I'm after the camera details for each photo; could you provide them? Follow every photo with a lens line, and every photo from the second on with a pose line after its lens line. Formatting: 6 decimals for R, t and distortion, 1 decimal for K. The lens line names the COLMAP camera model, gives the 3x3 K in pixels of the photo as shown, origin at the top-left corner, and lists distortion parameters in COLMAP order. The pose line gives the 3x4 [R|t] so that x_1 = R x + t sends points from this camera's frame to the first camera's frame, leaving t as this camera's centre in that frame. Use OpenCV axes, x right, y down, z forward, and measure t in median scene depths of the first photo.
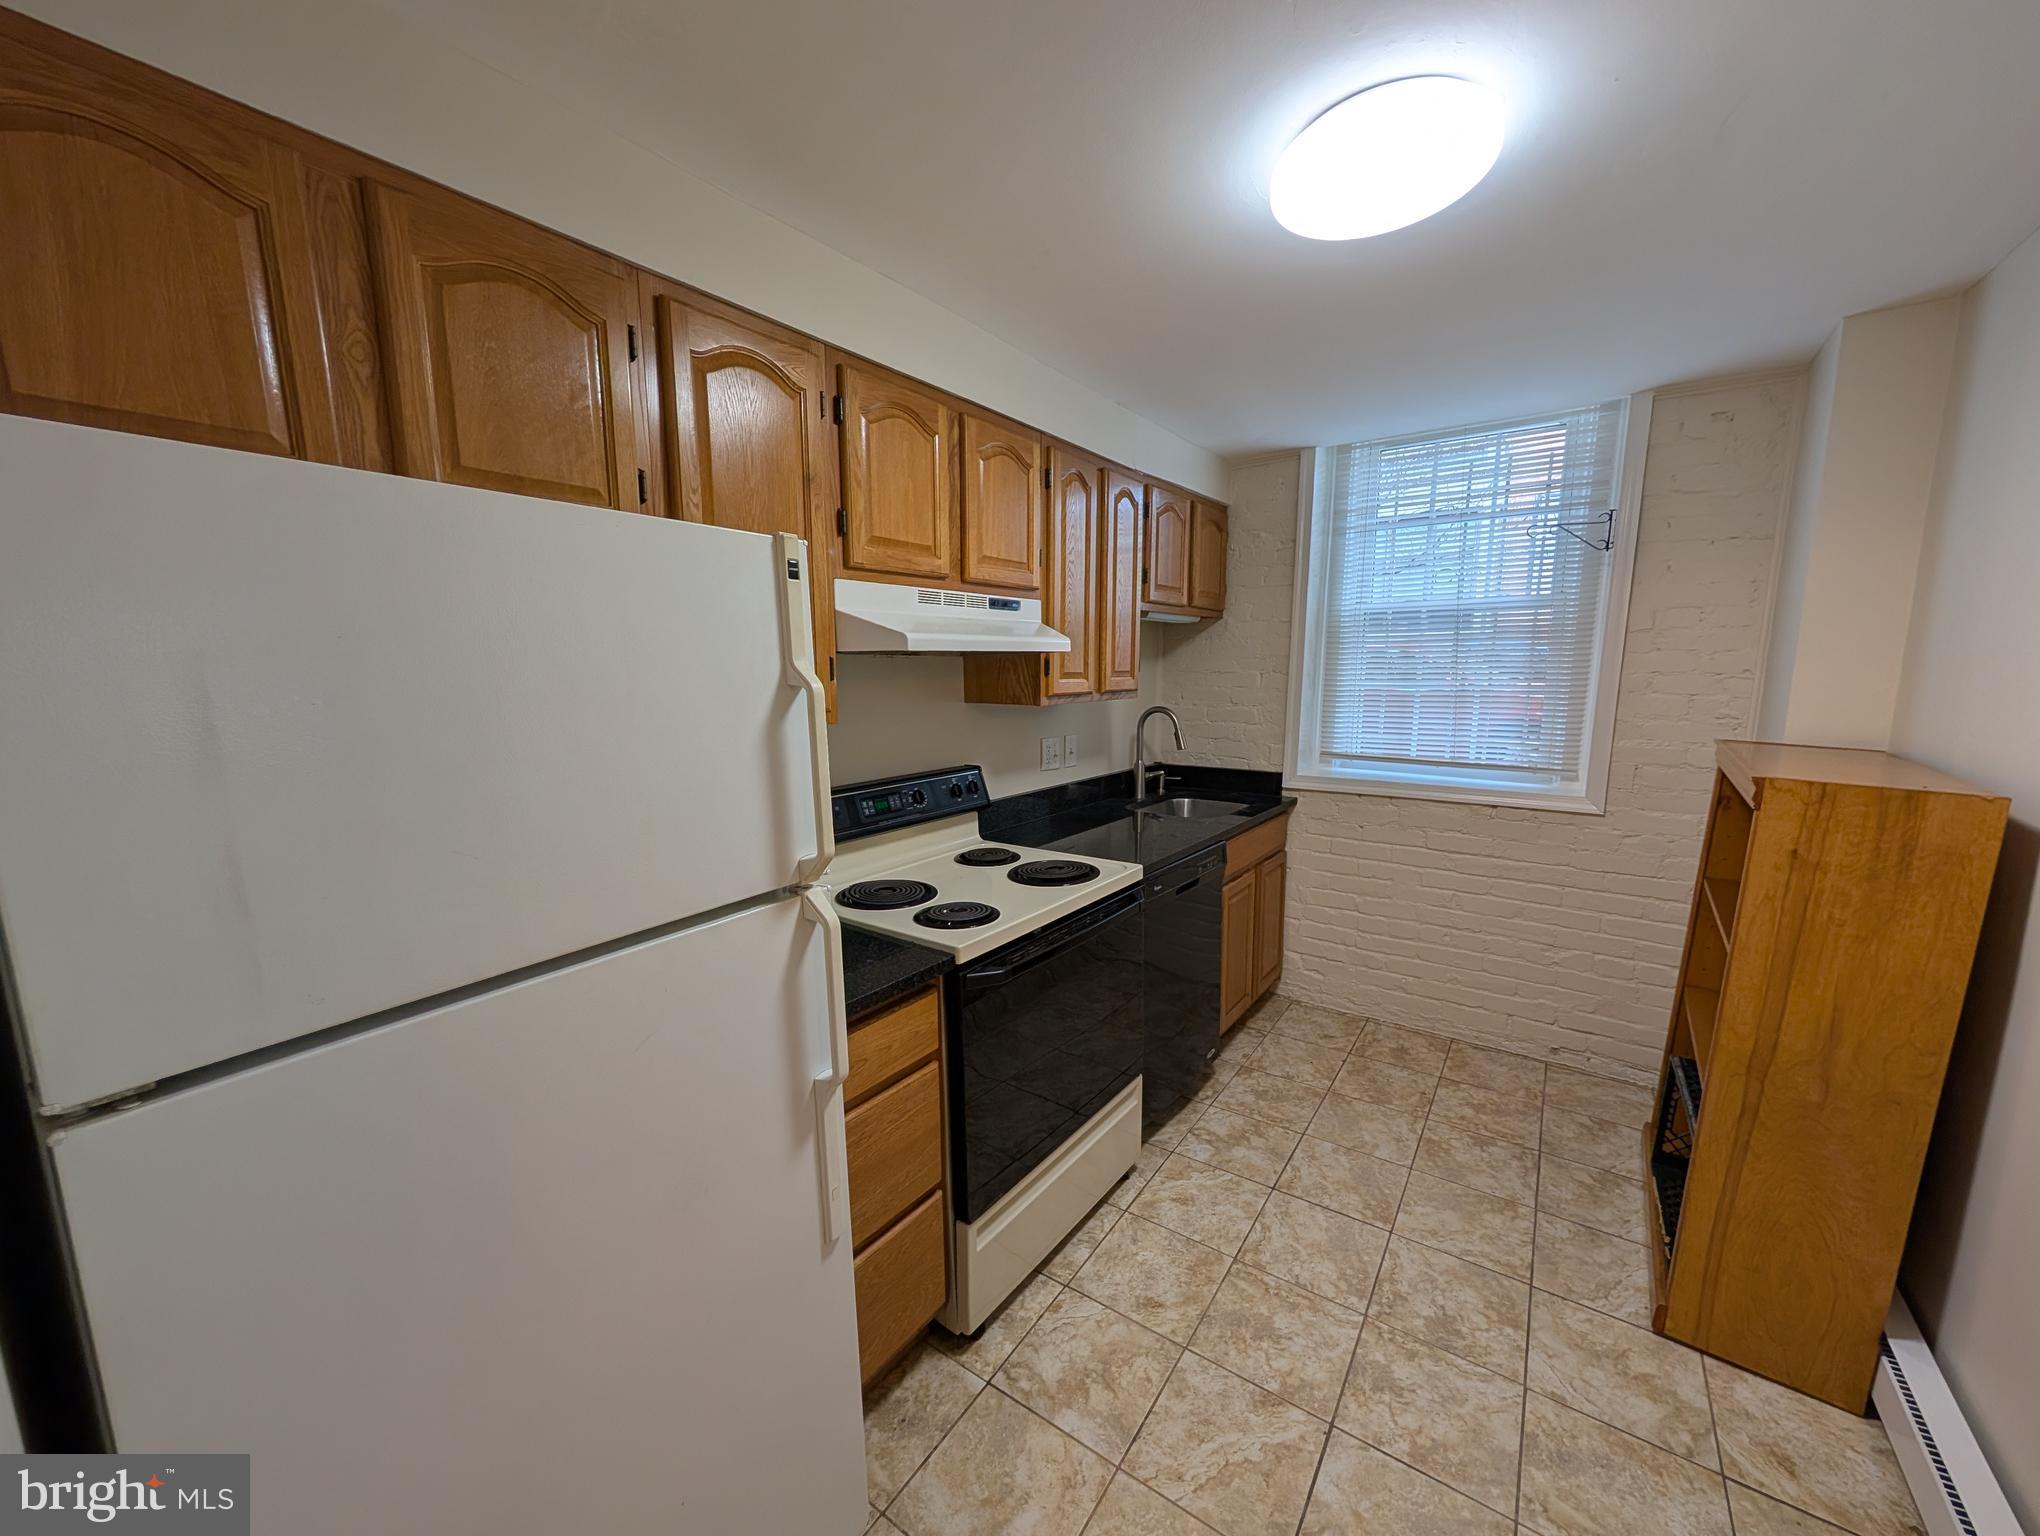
lens RADIAL K [[771.7, 0, 1035.4], [0, 771.7, 773.2], [0, 0, 1]] dist [-0.000590, 0.000132]
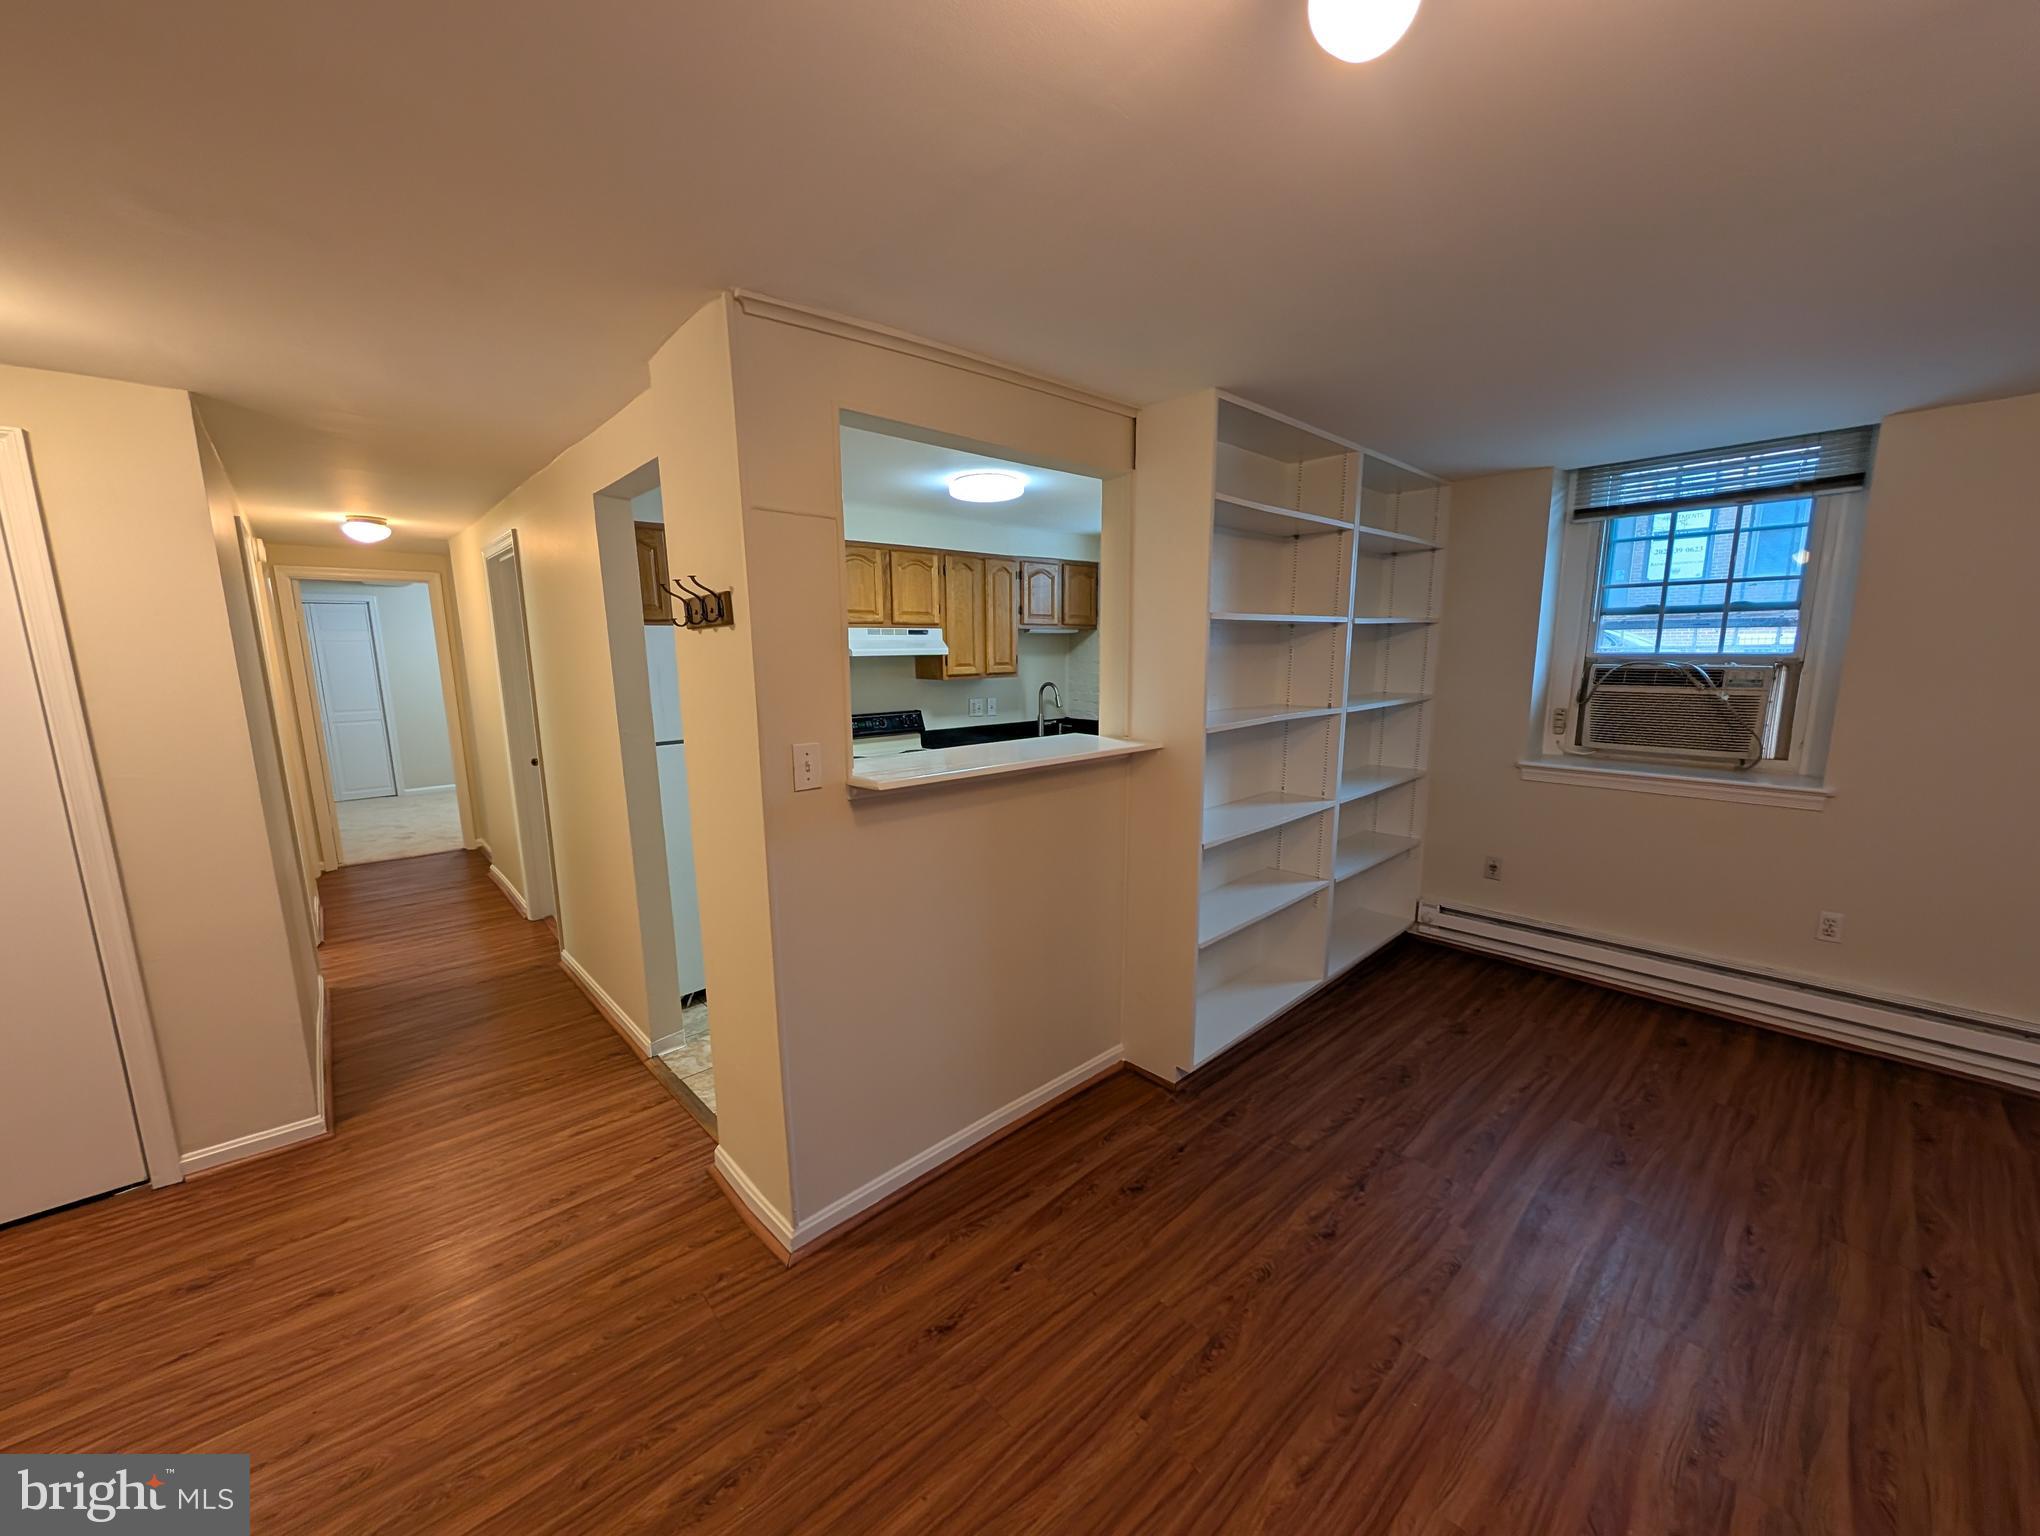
lens RADIAL K [[771.7, 0, 1027.9], [0, 771.7, 777.5], [0, 0, 1]] dist [-0.000590, 0.000132]
pose [[0.977053, 0.026760, -0.211311, 0.773694], [-0.021617, 0.999412, 0.026615, 0.129105], [0.211899, -0.021436, 0.977056, -1.110257]]
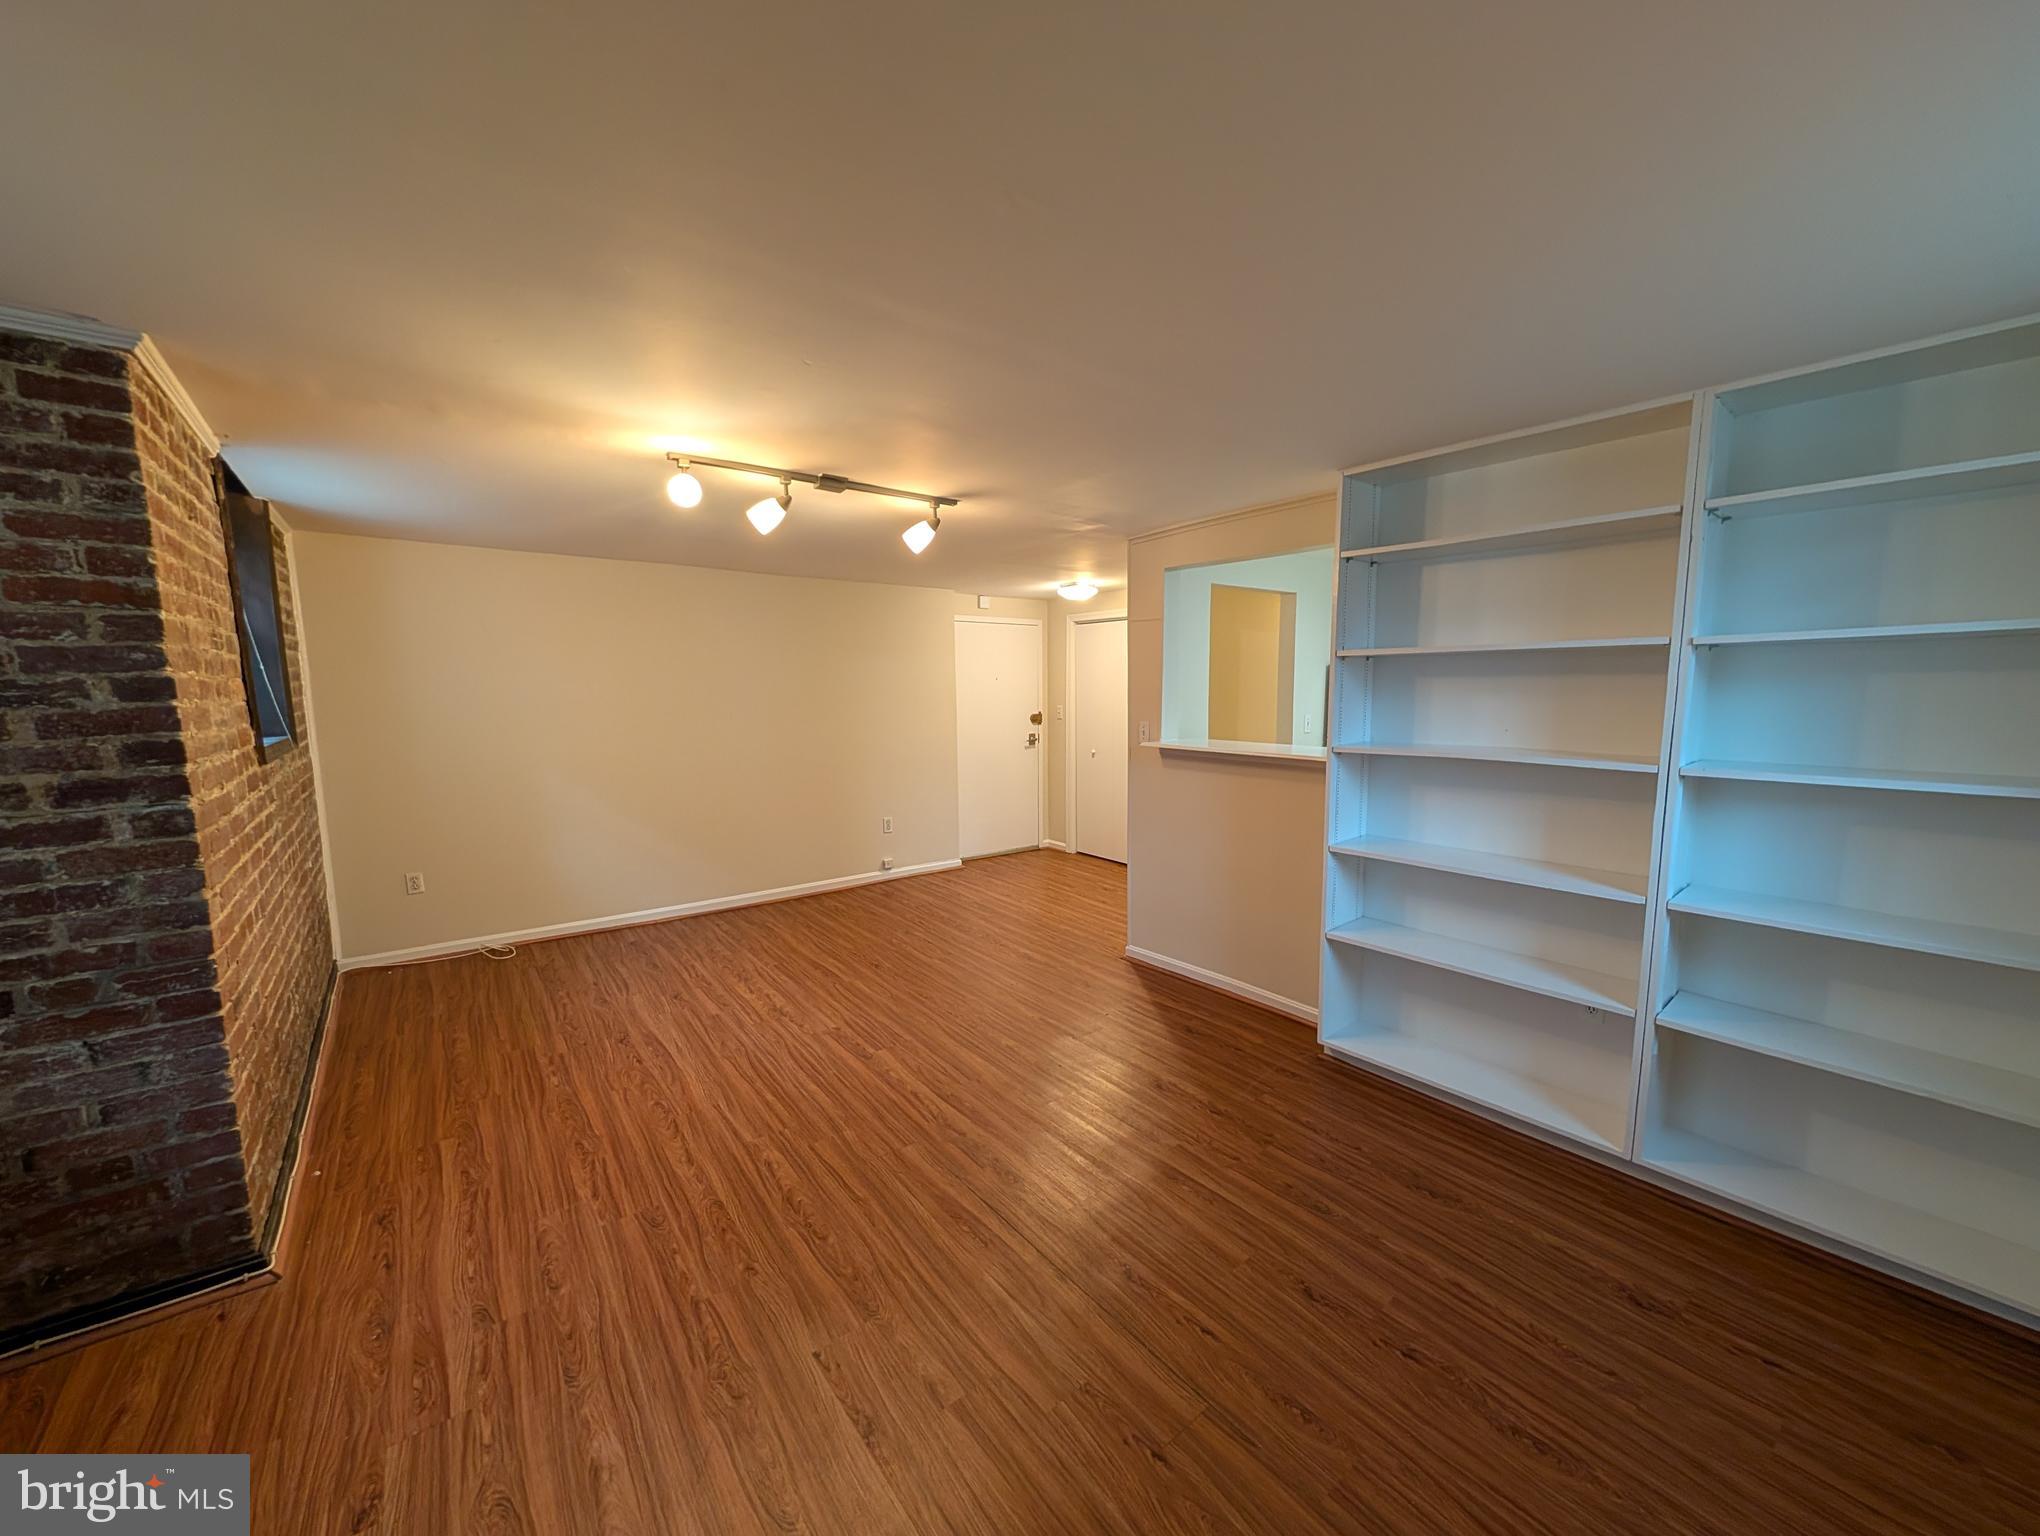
lens RADIAL K [[771.7, 0, 1026.1], [0, 771.7, 778.1], [0, 0, 1]] dist [-0.000590, 0.000132]
pose [[-0.284927, 0.121330, -0.950839, 2.385566], [-0.130650, 0.977784, 0.163918, -0.033205], [0.949604, 0.170932, -0.262746, 0.018641]]
